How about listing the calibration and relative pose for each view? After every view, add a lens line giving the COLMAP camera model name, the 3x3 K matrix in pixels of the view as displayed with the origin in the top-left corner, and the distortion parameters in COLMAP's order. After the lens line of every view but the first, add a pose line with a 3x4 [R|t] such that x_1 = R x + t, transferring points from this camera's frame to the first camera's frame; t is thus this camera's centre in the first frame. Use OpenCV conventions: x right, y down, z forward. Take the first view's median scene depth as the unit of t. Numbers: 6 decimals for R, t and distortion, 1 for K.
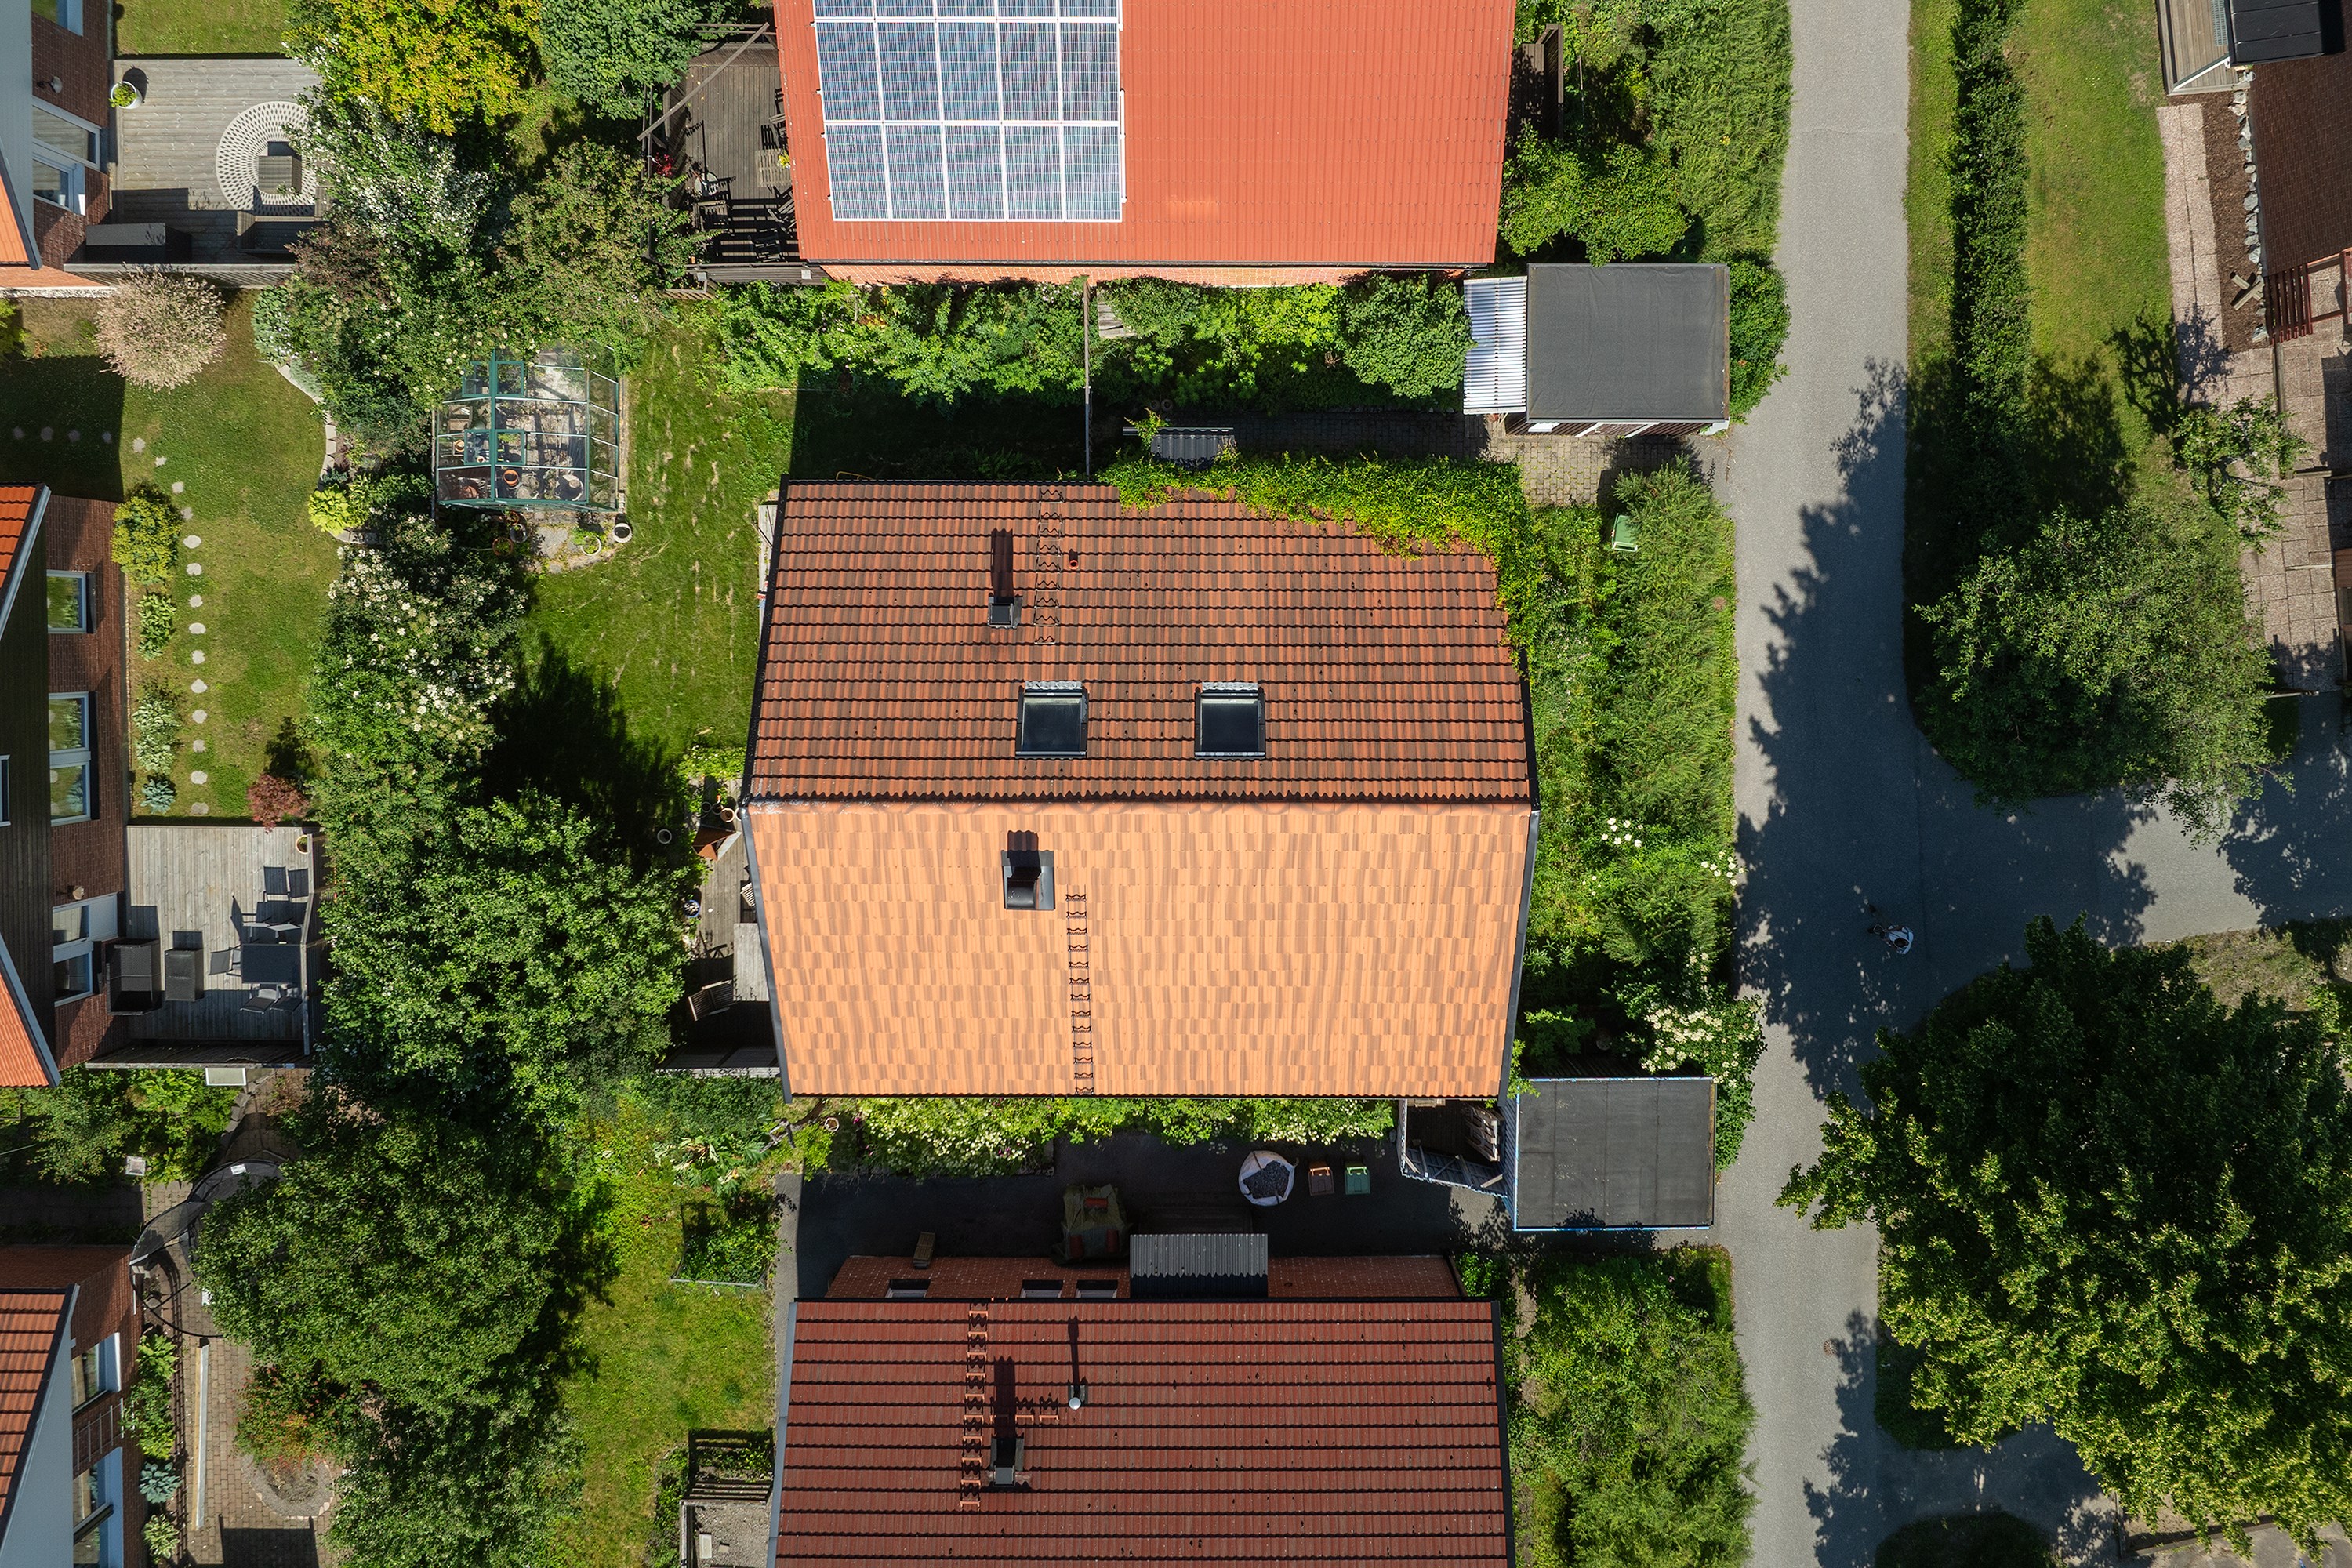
lens RADIAL K [[1614.2, 0, 1145.2], [0, 1614.2, 719.7], [0, 0, 1]] dist [-0.030335, -0.005330]
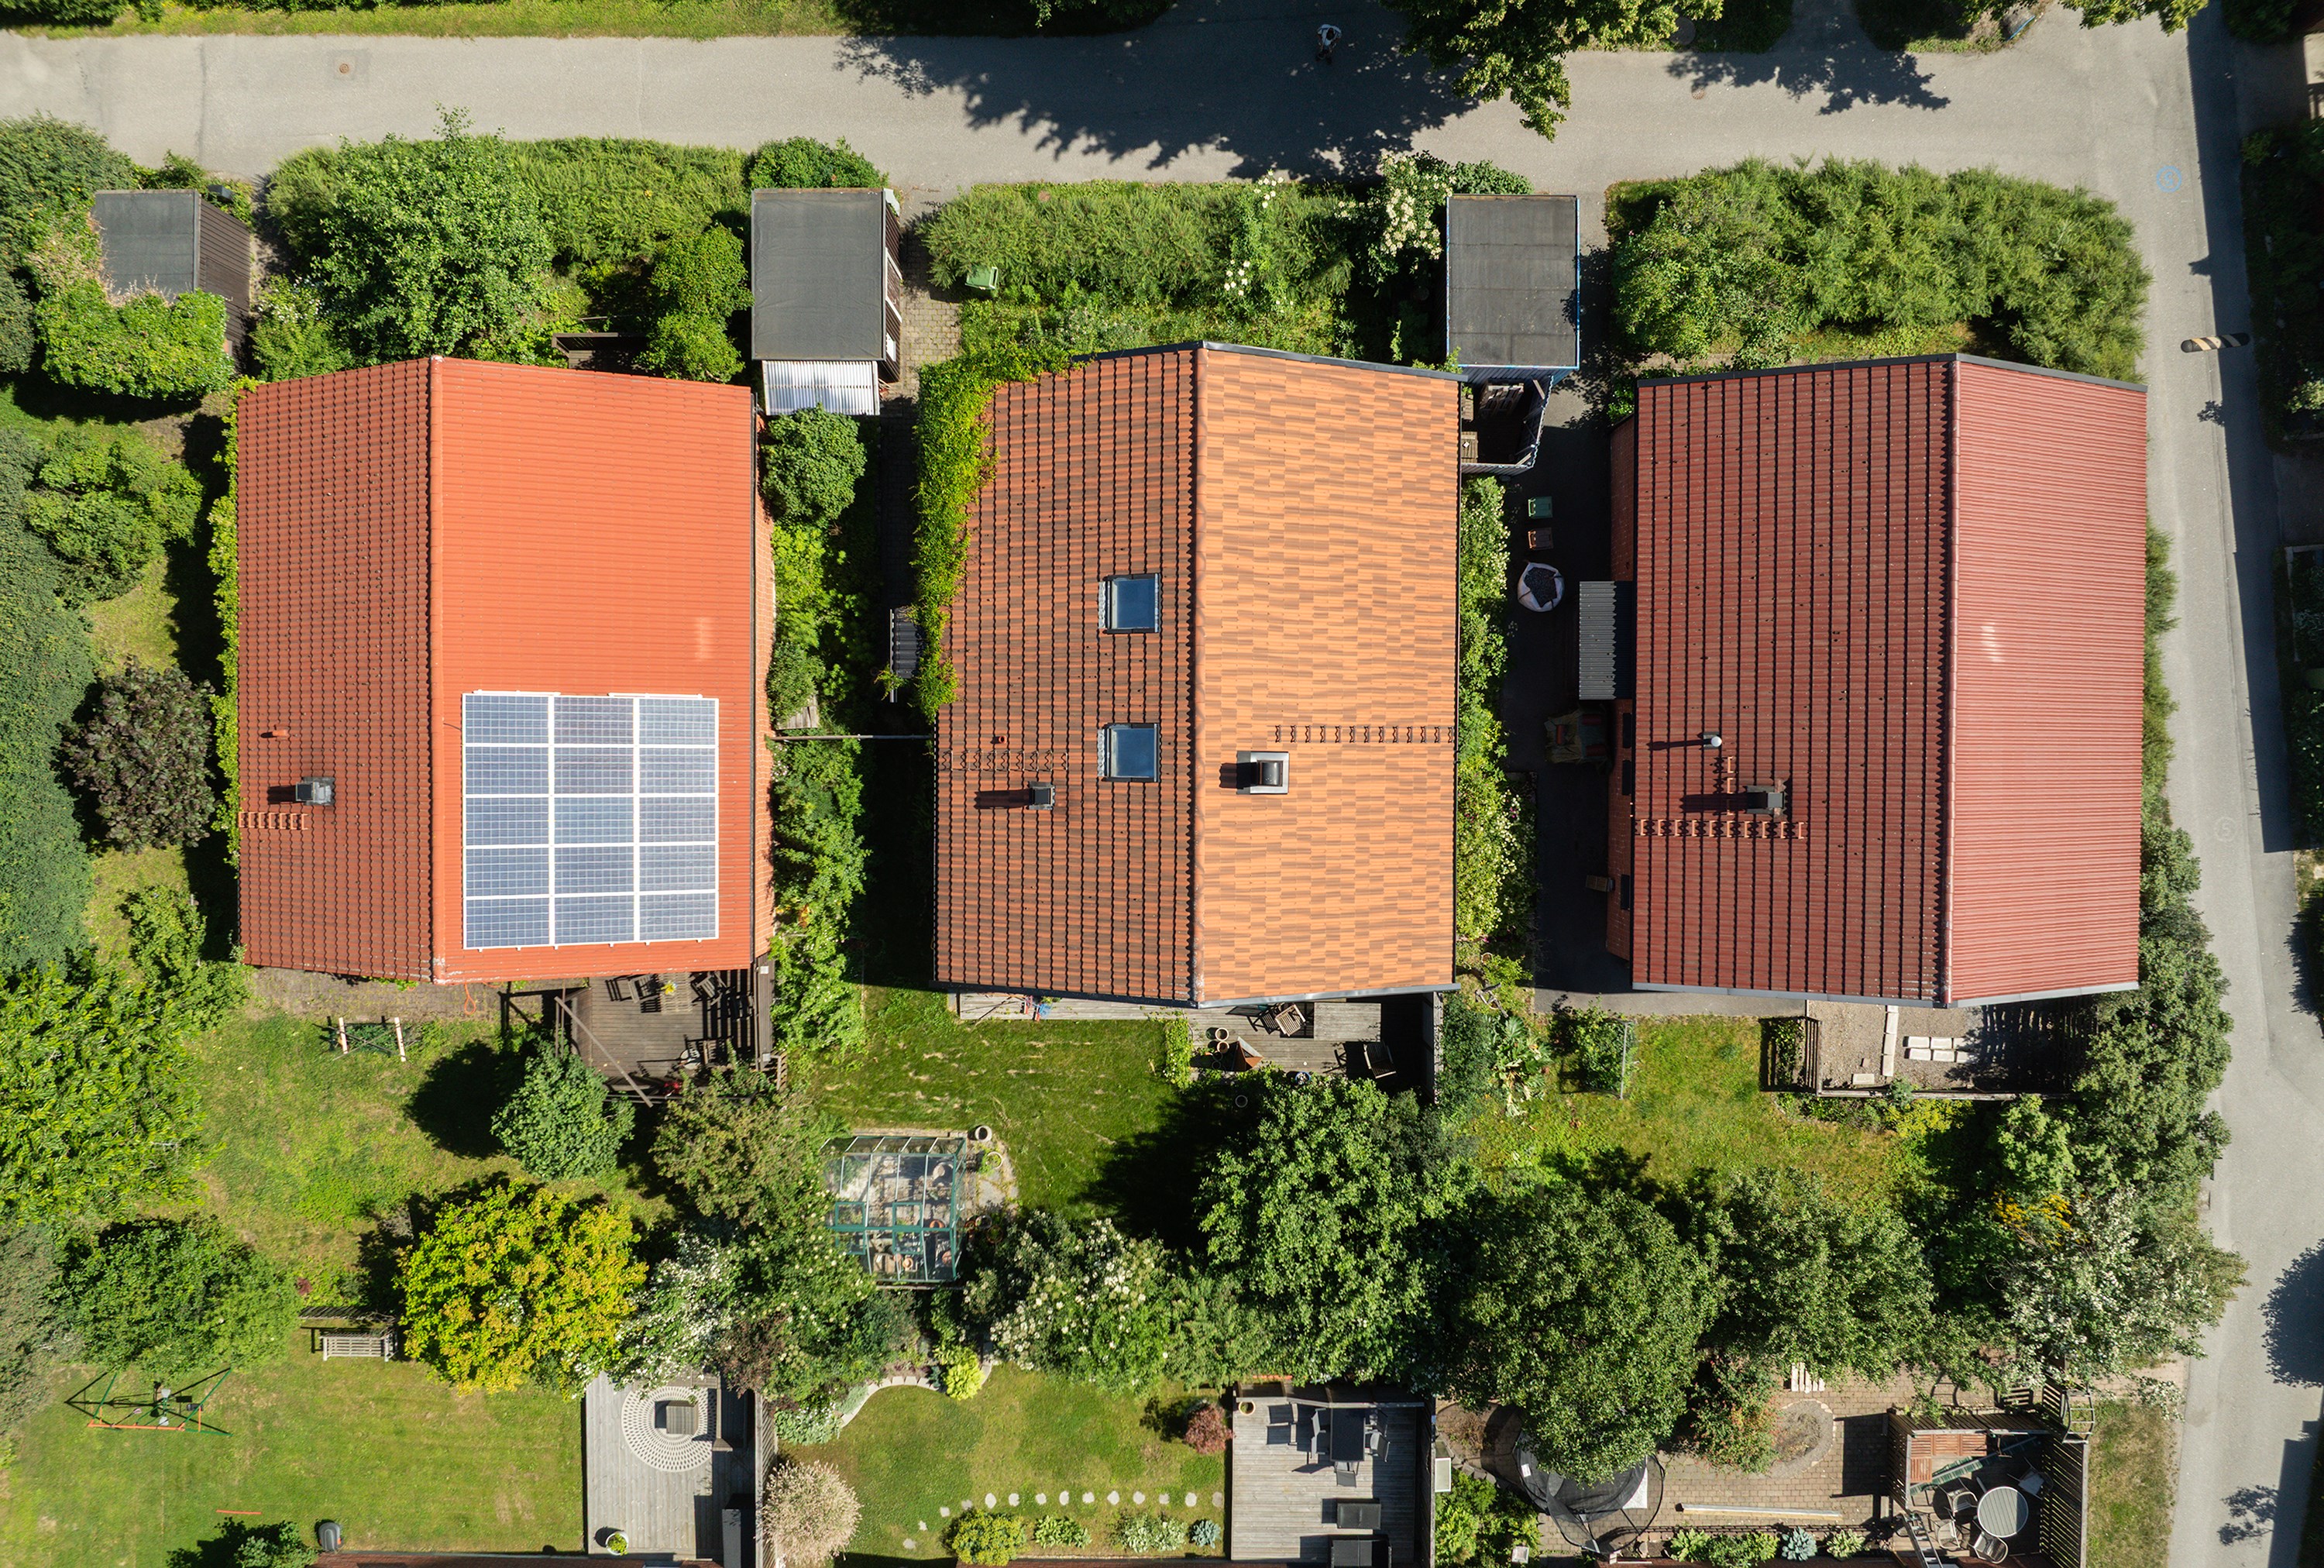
lens RADIAL K [[1566.2, 0, 1175.0], [0, 1566.2, 823.4], [0, 0, 1]] dist [-0.016226, -0.025542]
pose [[0.002559, -0.999643, -0.026600, -0.069293], [0.999553, 0.003348, -0.029693, 0.060599], [0.029771, -0.026512, 0.999205, -0.143733]]
